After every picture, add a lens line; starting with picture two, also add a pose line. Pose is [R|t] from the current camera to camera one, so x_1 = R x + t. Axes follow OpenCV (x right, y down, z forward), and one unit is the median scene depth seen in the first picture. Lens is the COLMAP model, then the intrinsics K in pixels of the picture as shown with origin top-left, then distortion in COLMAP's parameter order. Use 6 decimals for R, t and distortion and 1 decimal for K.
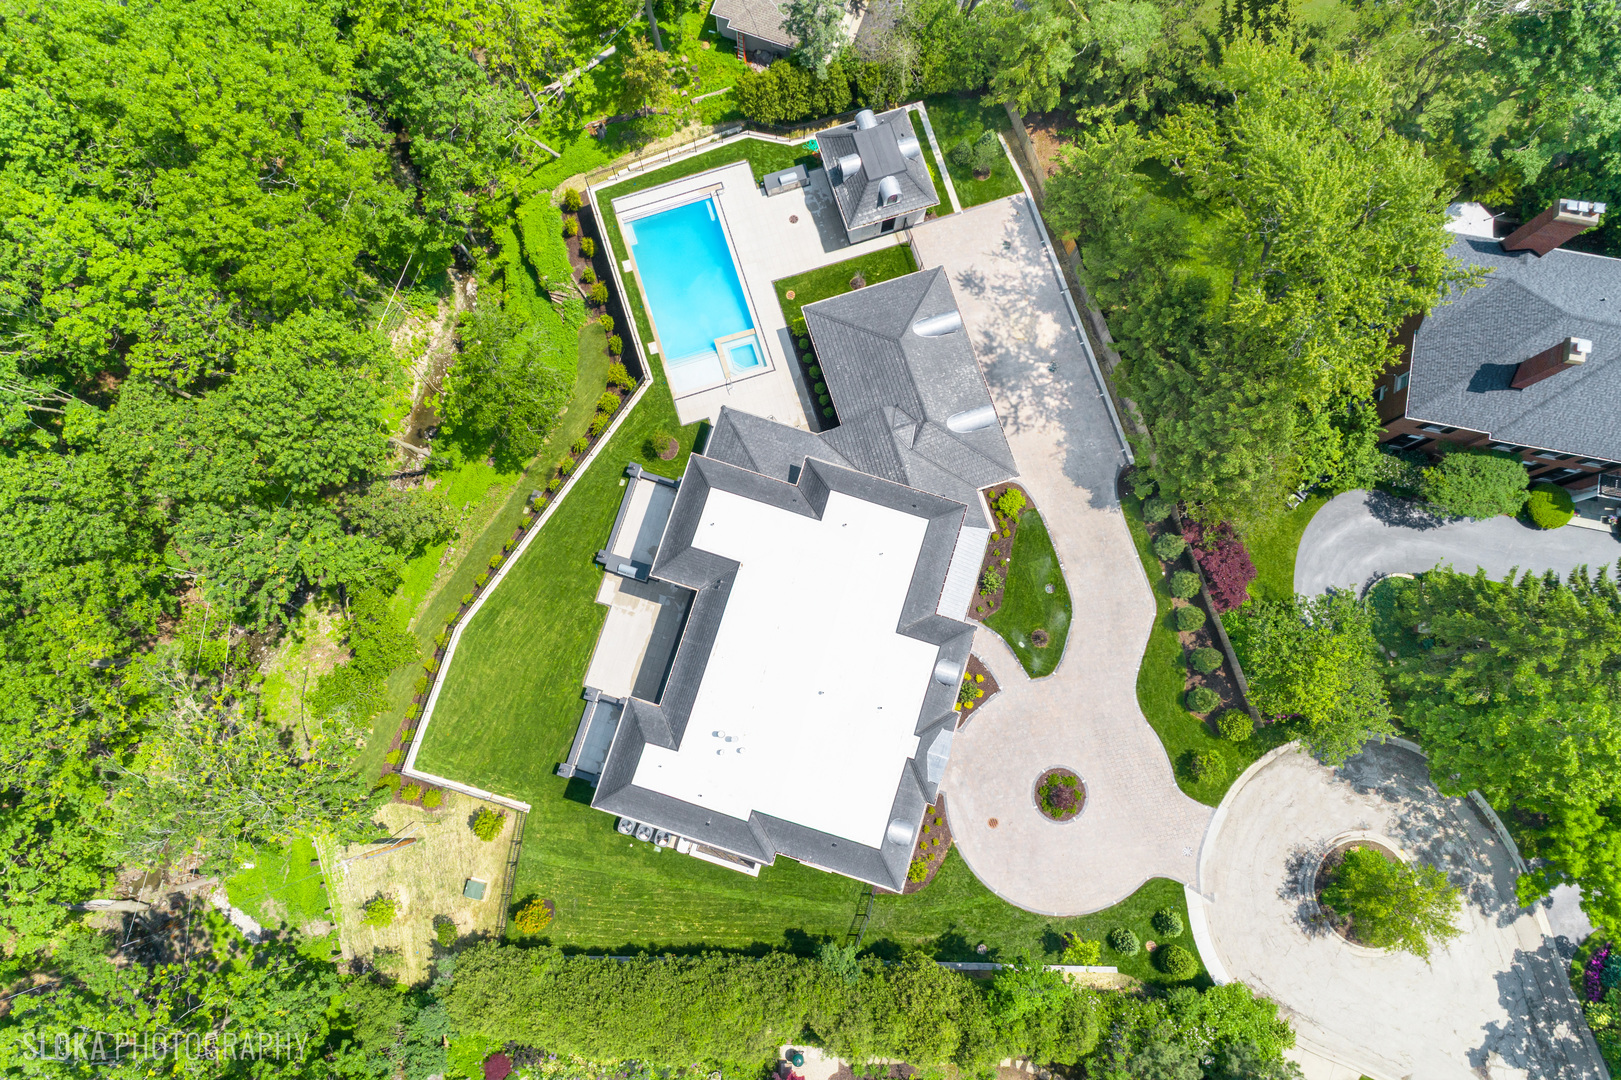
lens RADIAL K [[1087.4, 0, 804.2], [0, 1087.4, 539.4], [0, 0, 1]] dist [0.034377, 0.000599]
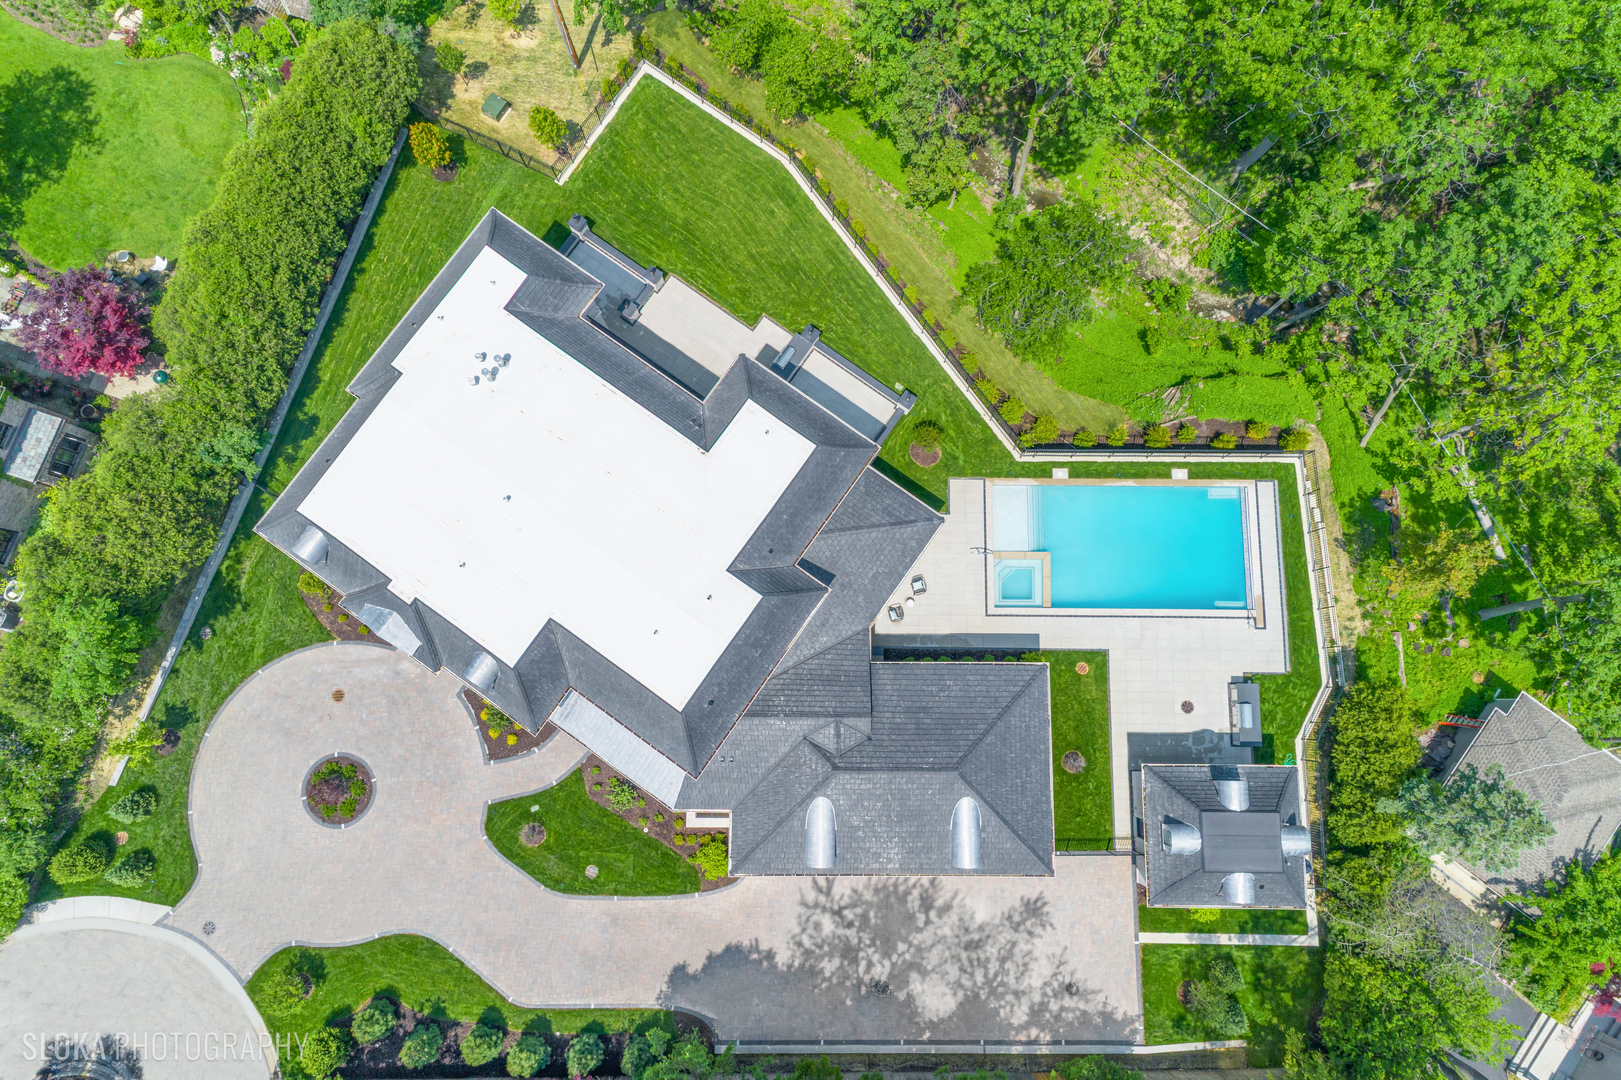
lens RADIAL K [[1087.4, 0, 804.2], [0, 1087.4, 539.4], [0, 0, 1]] dist [0.034377, 0.000599]
pose [[-0.309536, 0.939203, -0.148609, 0.075935], [-0.938300, -0.276339, 0.207919, -0.182907], [0.154212, 0.203798, 0.966791, 0.246250]]
